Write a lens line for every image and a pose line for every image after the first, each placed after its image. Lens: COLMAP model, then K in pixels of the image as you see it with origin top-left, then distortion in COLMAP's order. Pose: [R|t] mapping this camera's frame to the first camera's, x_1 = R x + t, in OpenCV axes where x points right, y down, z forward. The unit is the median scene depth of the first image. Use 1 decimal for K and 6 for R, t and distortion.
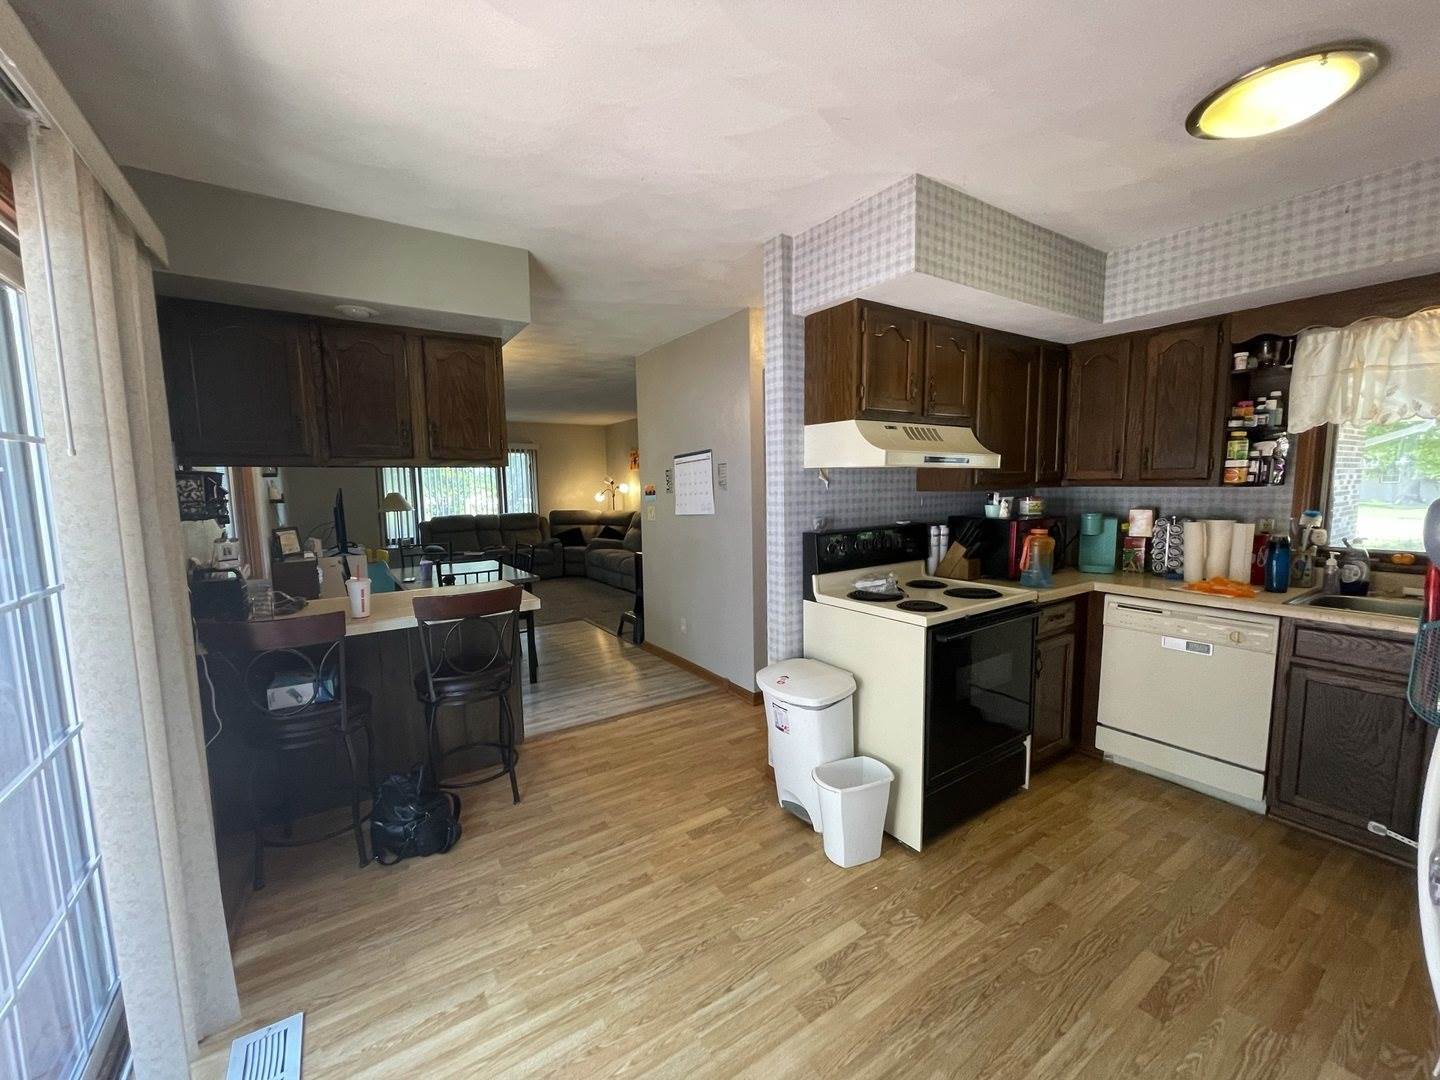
lens RADIAL K [[579.9, 0, 714.7], [0, 579.9, 545.1], [0, 0, 1]] dist [-0.002333, -0.000323]
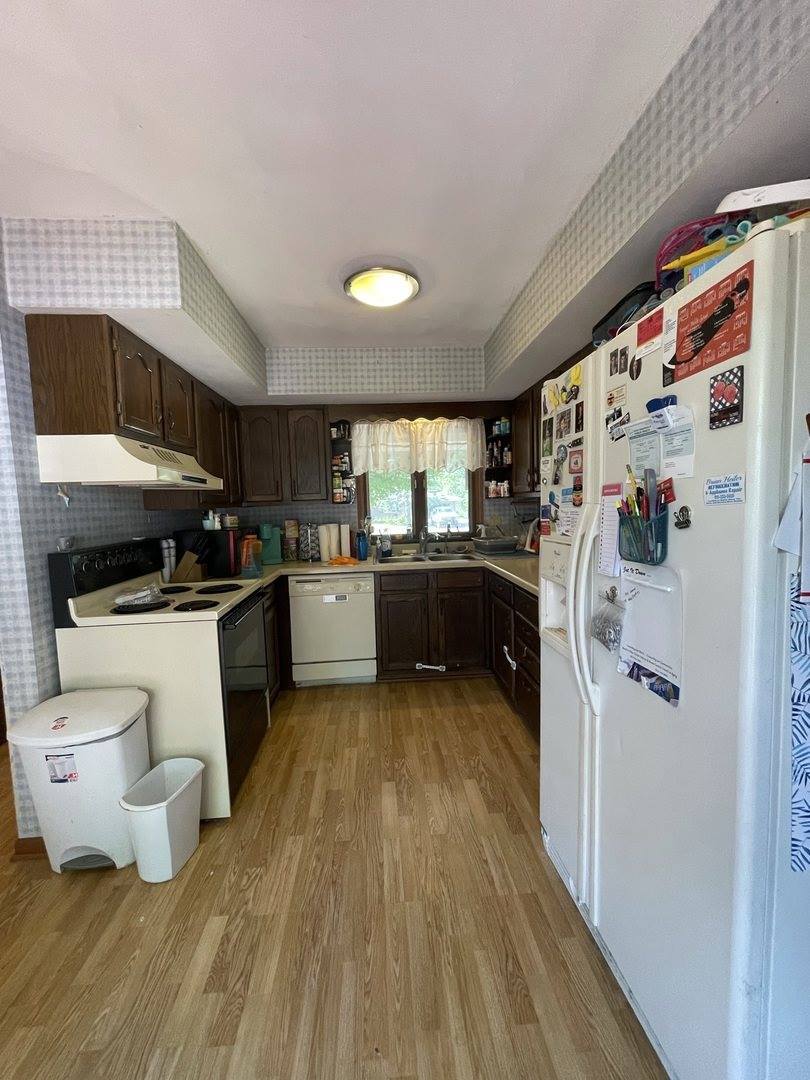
lens RADIAL K [[434.9, 0, 402.2], [0, 434.9, 537.9], [0, 0, 1]] dist [-0.002333, -0.000323]
pose [[0.492229, -0.066671, 0.867909, -0.159700], [0.116018, 0.993192, 0.010497, 0.009875], [-0.862700, 0.095526, 0.496613, 0.194572]]
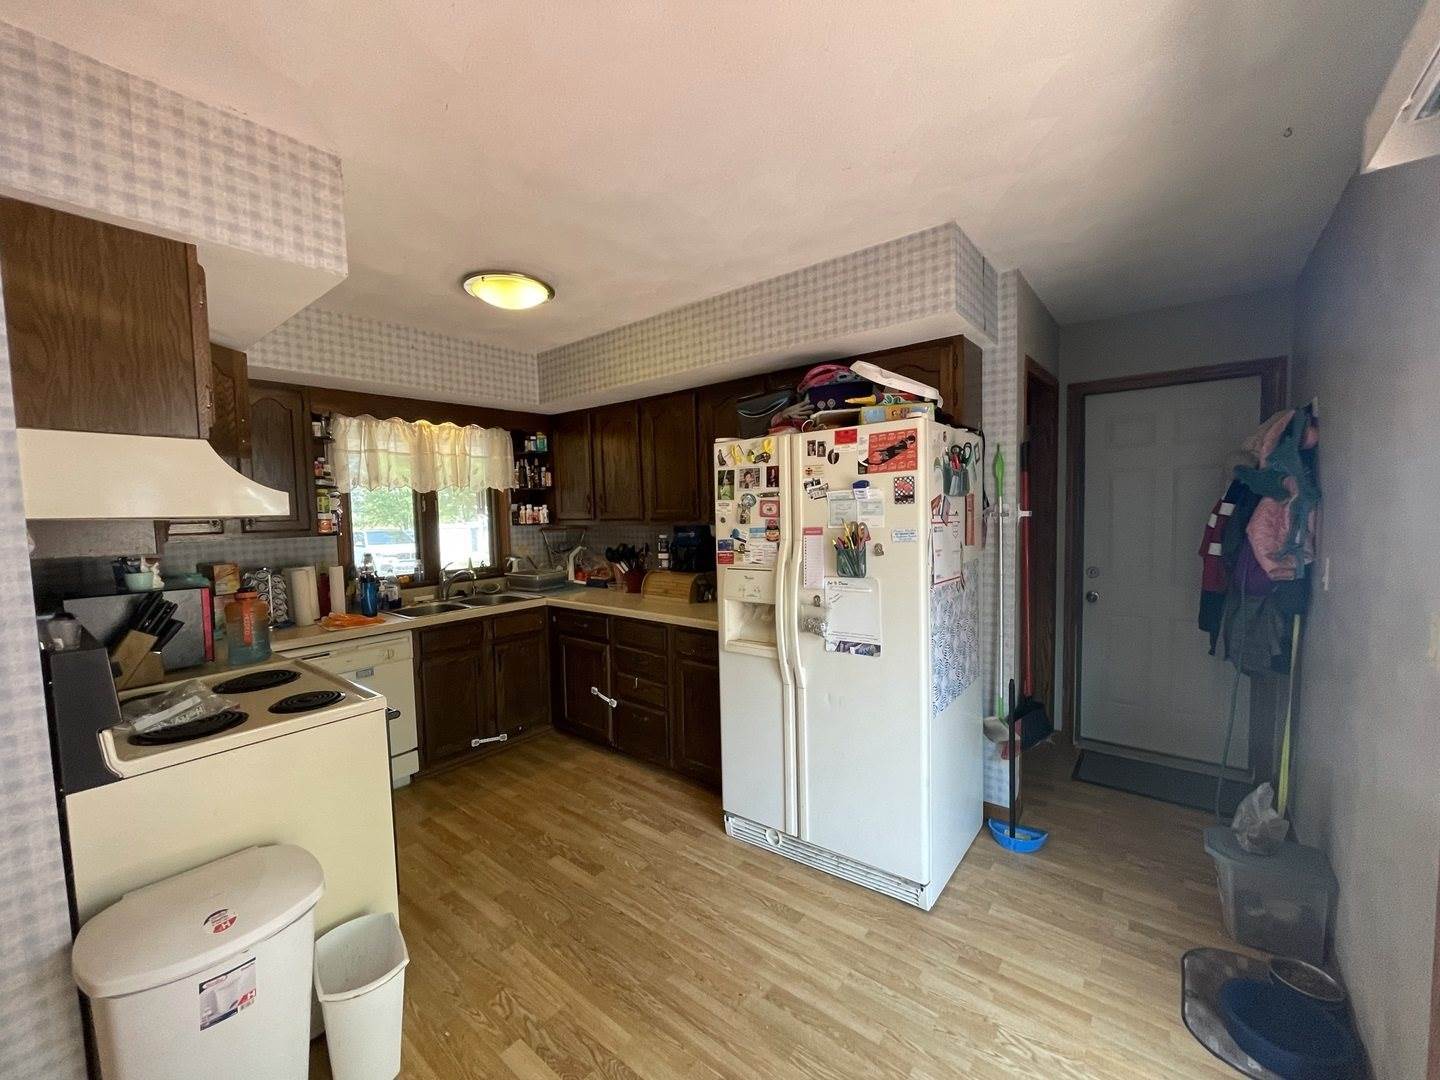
lens RADIAL K [[579.9, 0, 714.7], [0, 579.9, 545.1], [0, 0, 1]] dist [-0.002333, -0.000323]
pose [[-0.305435, -0.039610, 0.951389, -0.460064], [0.129547, 0.988116, 0.082729, -0.080032], [-0.943360, 0.148518, -0.296673, 0.627069]]
